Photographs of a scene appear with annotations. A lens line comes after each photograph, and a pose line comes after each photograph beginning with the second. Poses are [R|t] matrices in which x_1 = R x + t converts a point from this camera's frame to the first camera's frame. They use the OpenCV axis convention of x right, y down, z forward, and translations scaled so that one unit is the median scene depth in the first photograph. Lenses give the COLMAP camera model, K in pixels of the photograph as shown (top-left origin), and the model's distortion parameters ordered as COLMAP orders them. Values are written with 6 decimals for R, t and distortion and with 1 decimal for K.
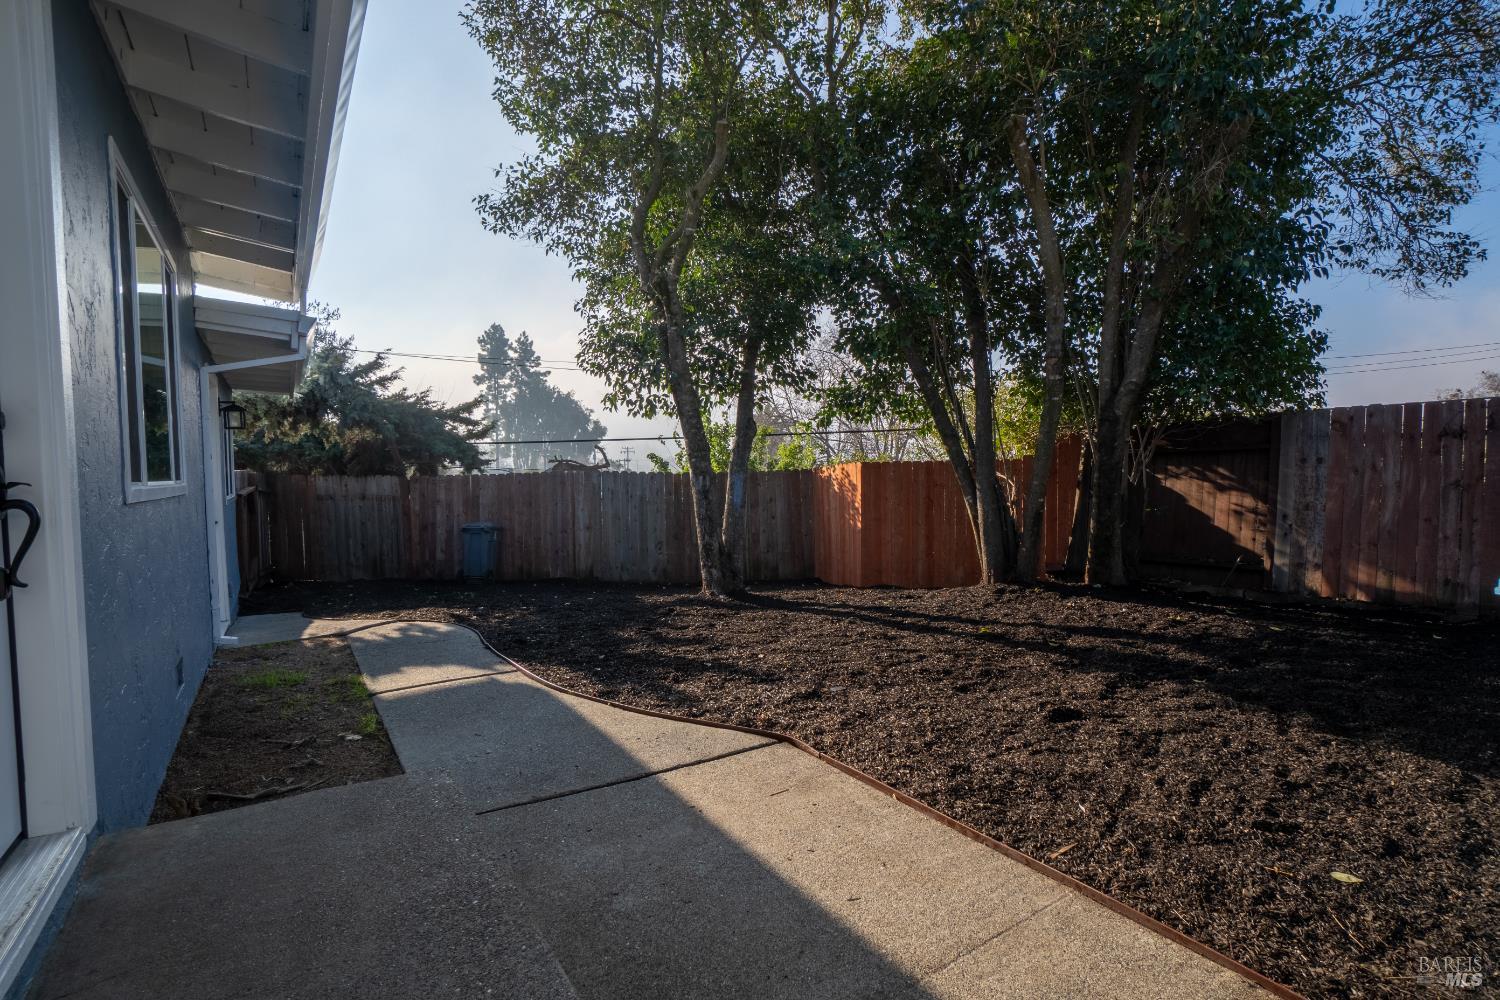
lens RADIAL K [[673.8, 0, 745.4], [0, 673.8, 499.2], [0, 0, 1]] dist [-0.067628, 0.023652]
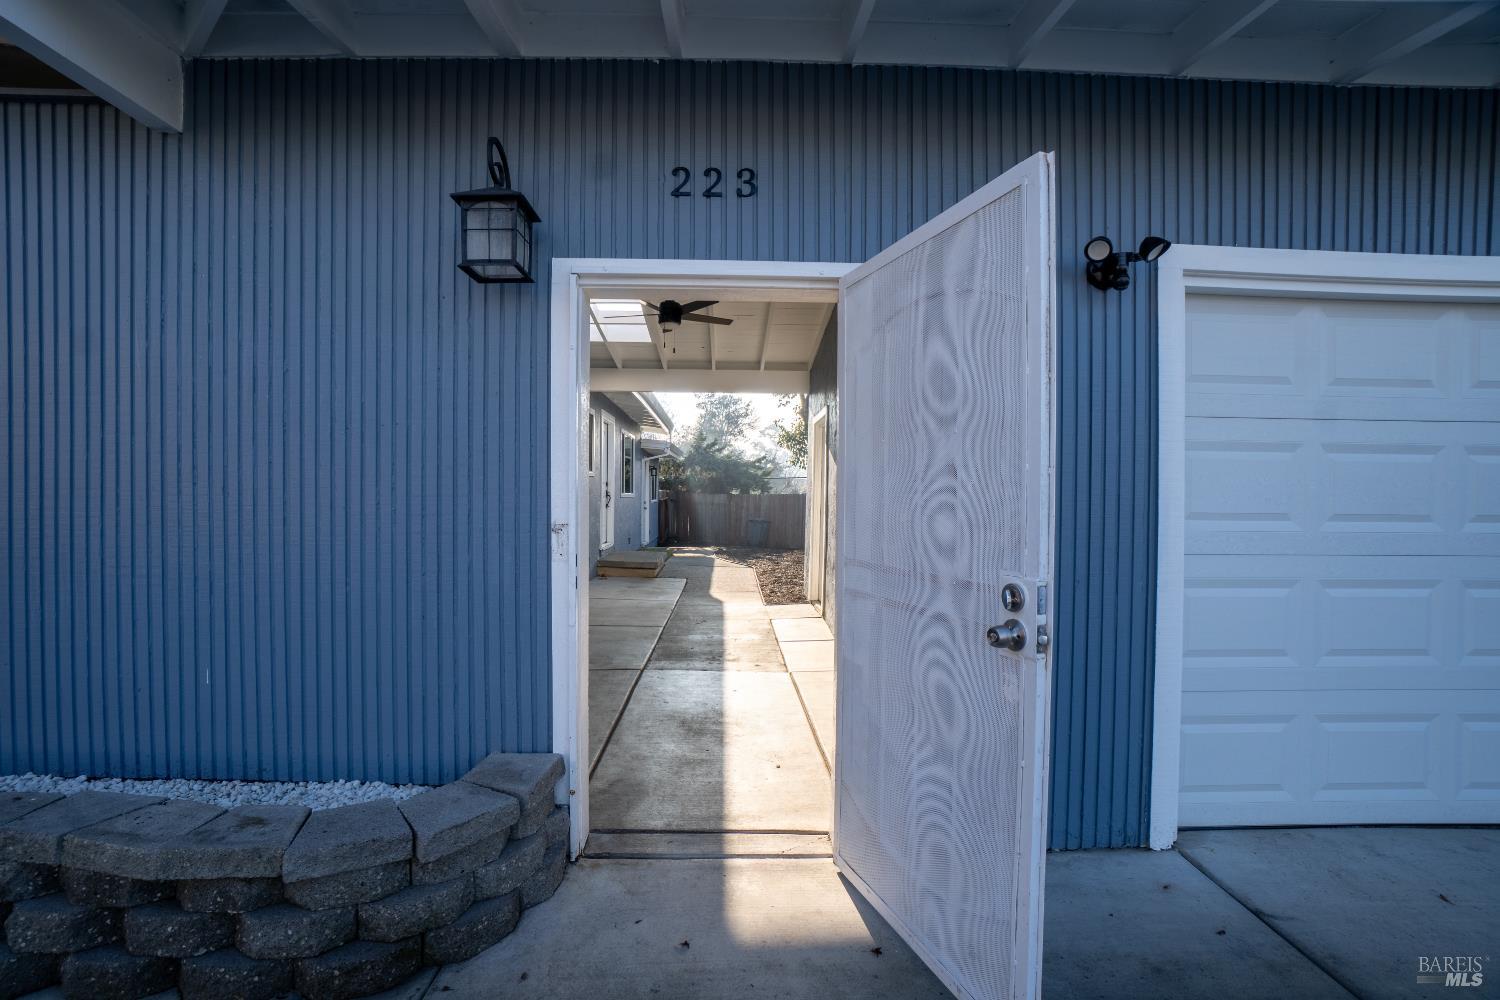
lens RADIAL K [[673.8, 0, 745.4], [0, 673.8, 499.2], [0, 0, 1]] dist [-0.067628, 0.023652]
pose [[0.828980, 0.024983, -0.558721, 0.717417], [-0.045235, 0.998724, -0.022458, 0.025949], [0.557446, 0.043891, 0.829052, -0.731519]]
